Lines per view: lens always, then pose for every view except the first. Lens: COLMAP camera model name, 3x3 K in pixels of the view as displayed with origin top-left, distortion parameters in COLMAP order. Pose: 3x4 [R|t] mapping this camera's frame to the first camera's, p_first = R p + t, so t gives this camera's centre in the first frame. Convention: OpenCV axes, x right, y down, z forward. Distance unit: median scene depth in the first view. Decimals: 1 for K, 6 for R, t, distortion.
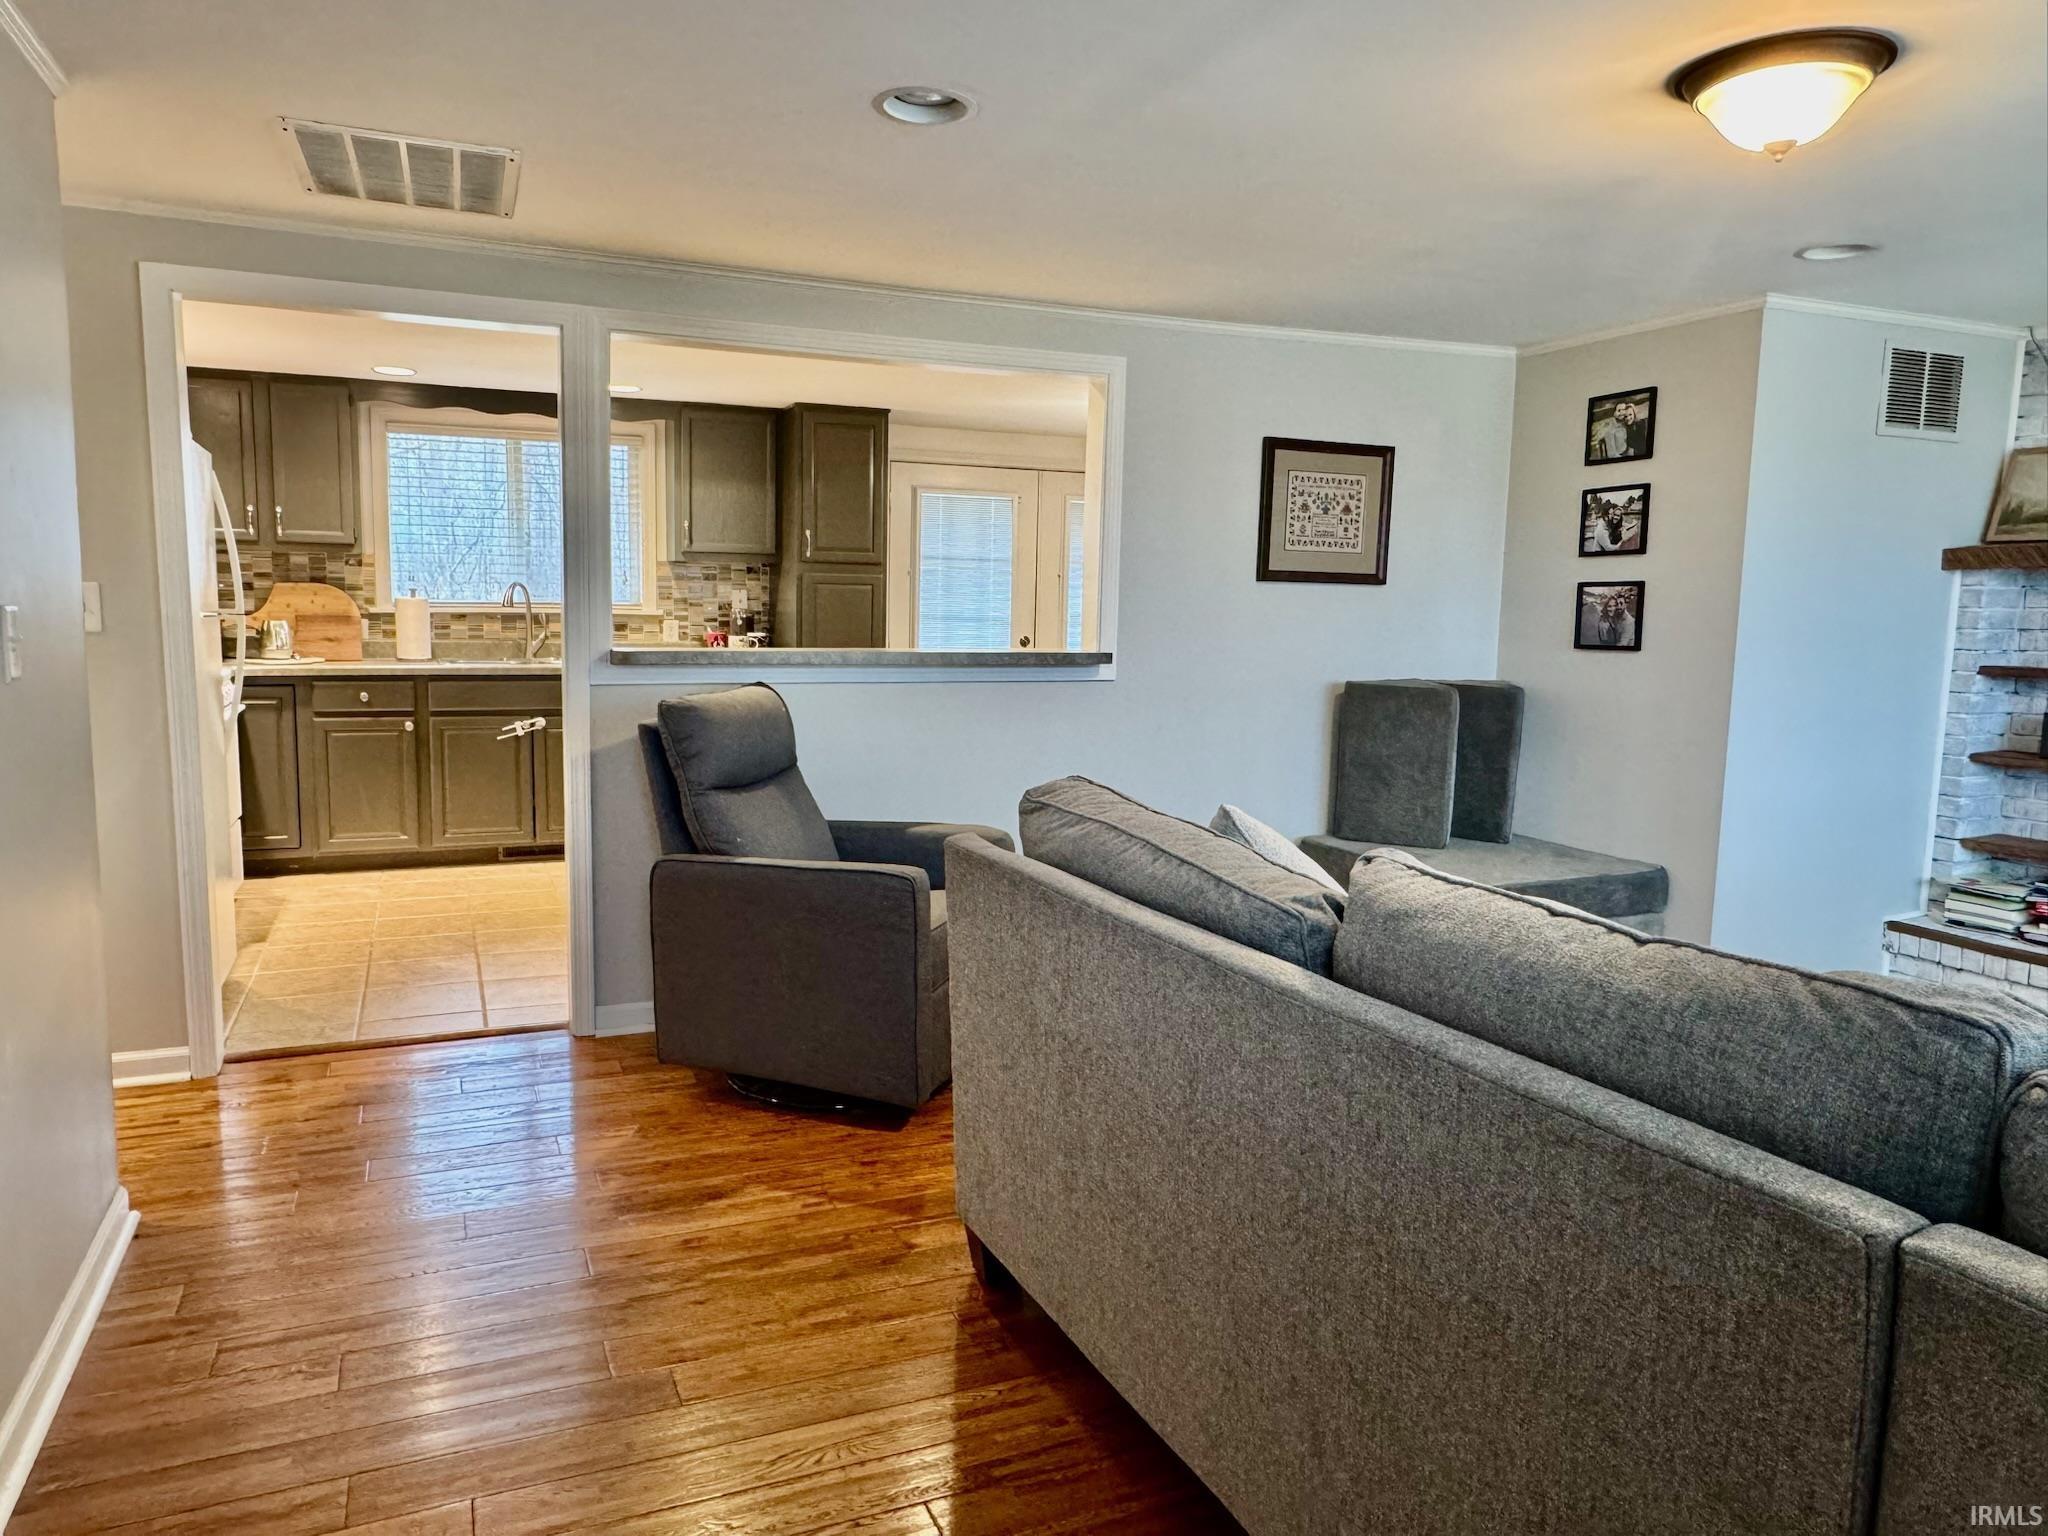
lens RADIAL K [[1381.4, 0, 1017.6], [0, 1381.4, 761.5], [0, 0, 1]] dist [-0.007910, 0.003792]
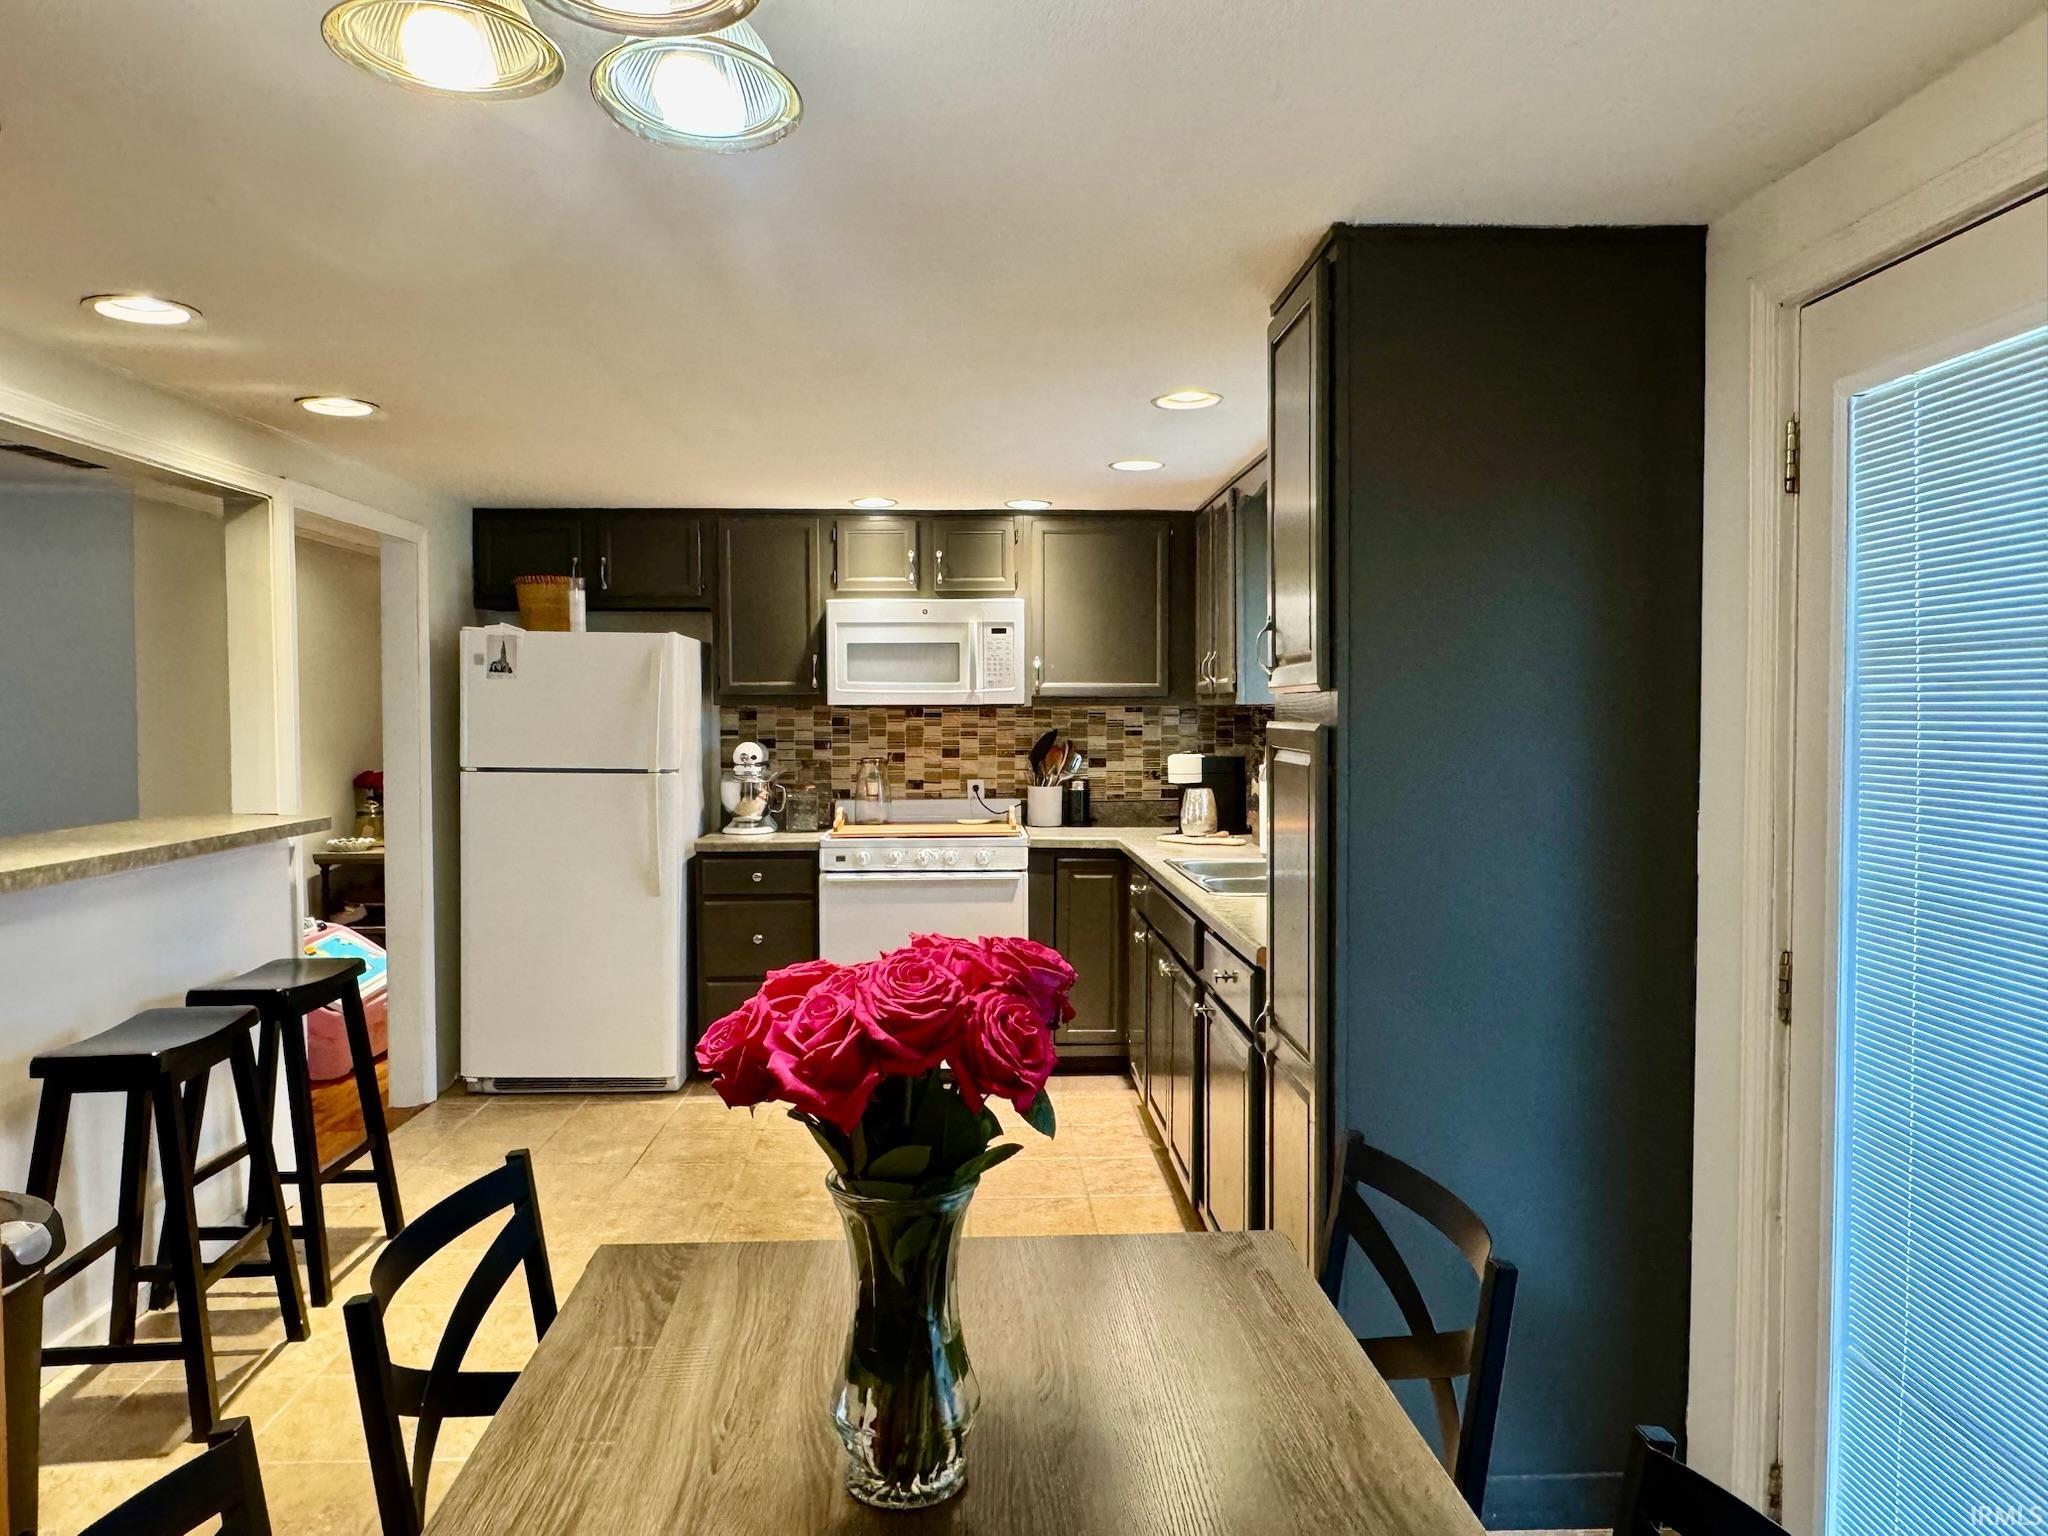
lens RADIAL K [[1381.4, 0, 1023.8], [0, 1381.4, 761.5], [0, 0, 1]] dist [-0.007910, 0.003792]
pose [[-0.350989, 0.014467, -0.936268, 0.257898], [-0.119201, 0.991056, 0.060000, -0.147941], [0.928761, 0.132663, -0.346125, 1.126927]]
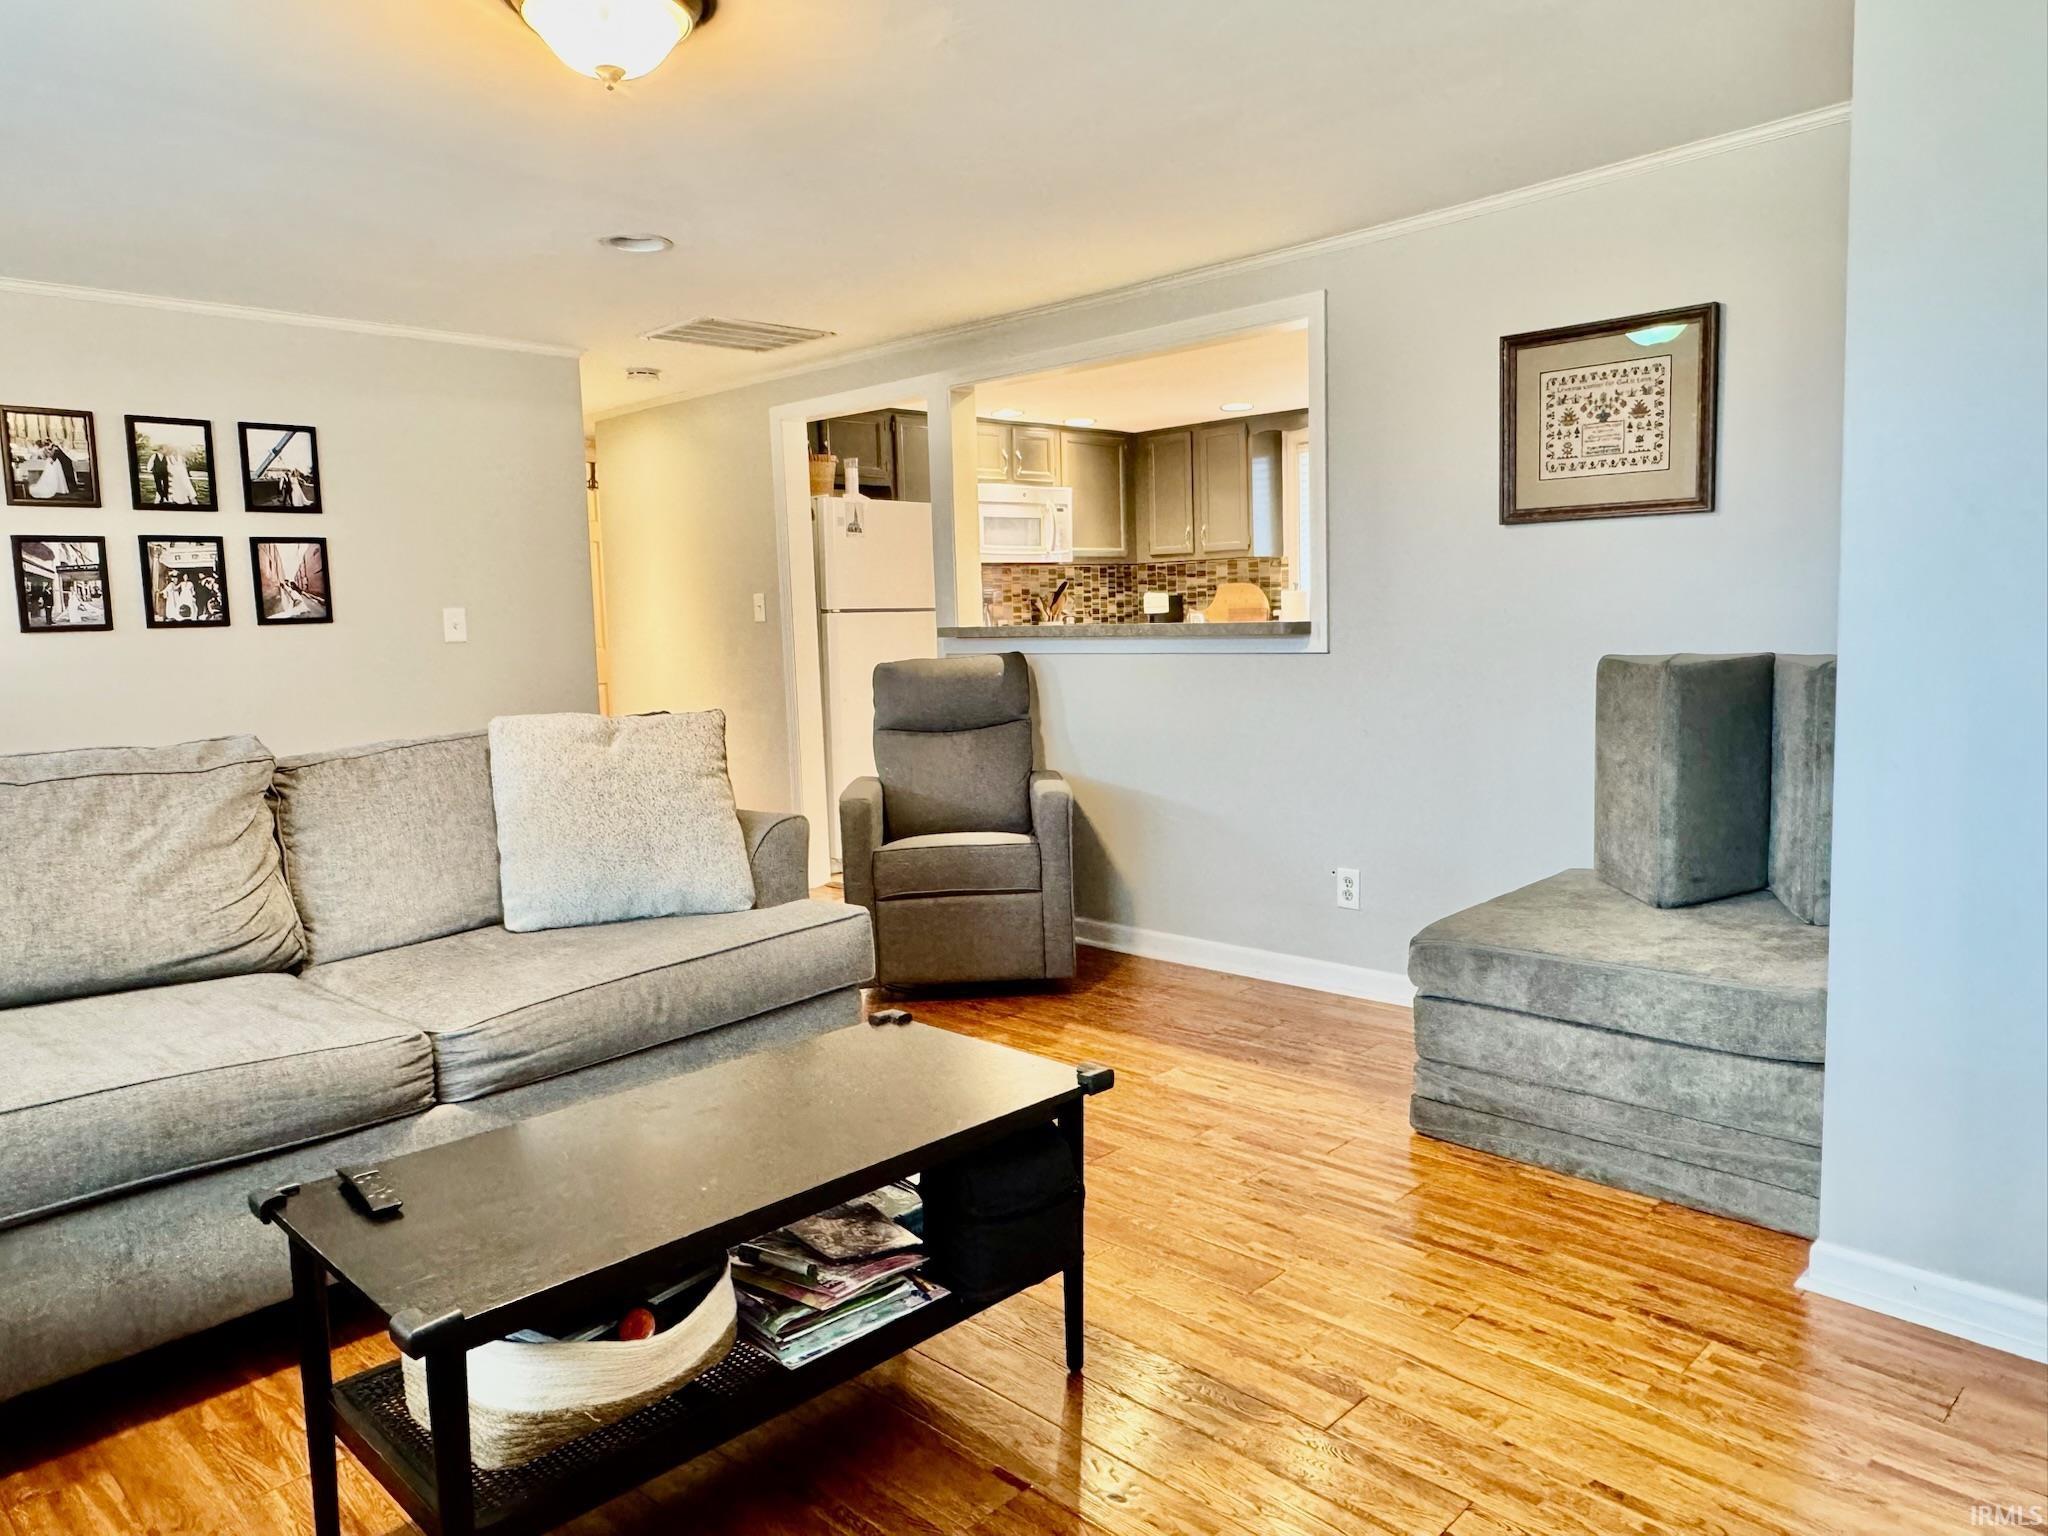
lens RADIAL K [[1381.4, 0, 1021.7], [0, 1381.4, 767.5], [0, 0, 1]] dist [-0.007910, 0.003792]
pose [[0.377761, 0.074566, -0.922896, 0.581883], [-0.071305, 0.996135, 0.051297, -0.012009], [0.923153, 0.046429, 0.381618, 0.339946]]
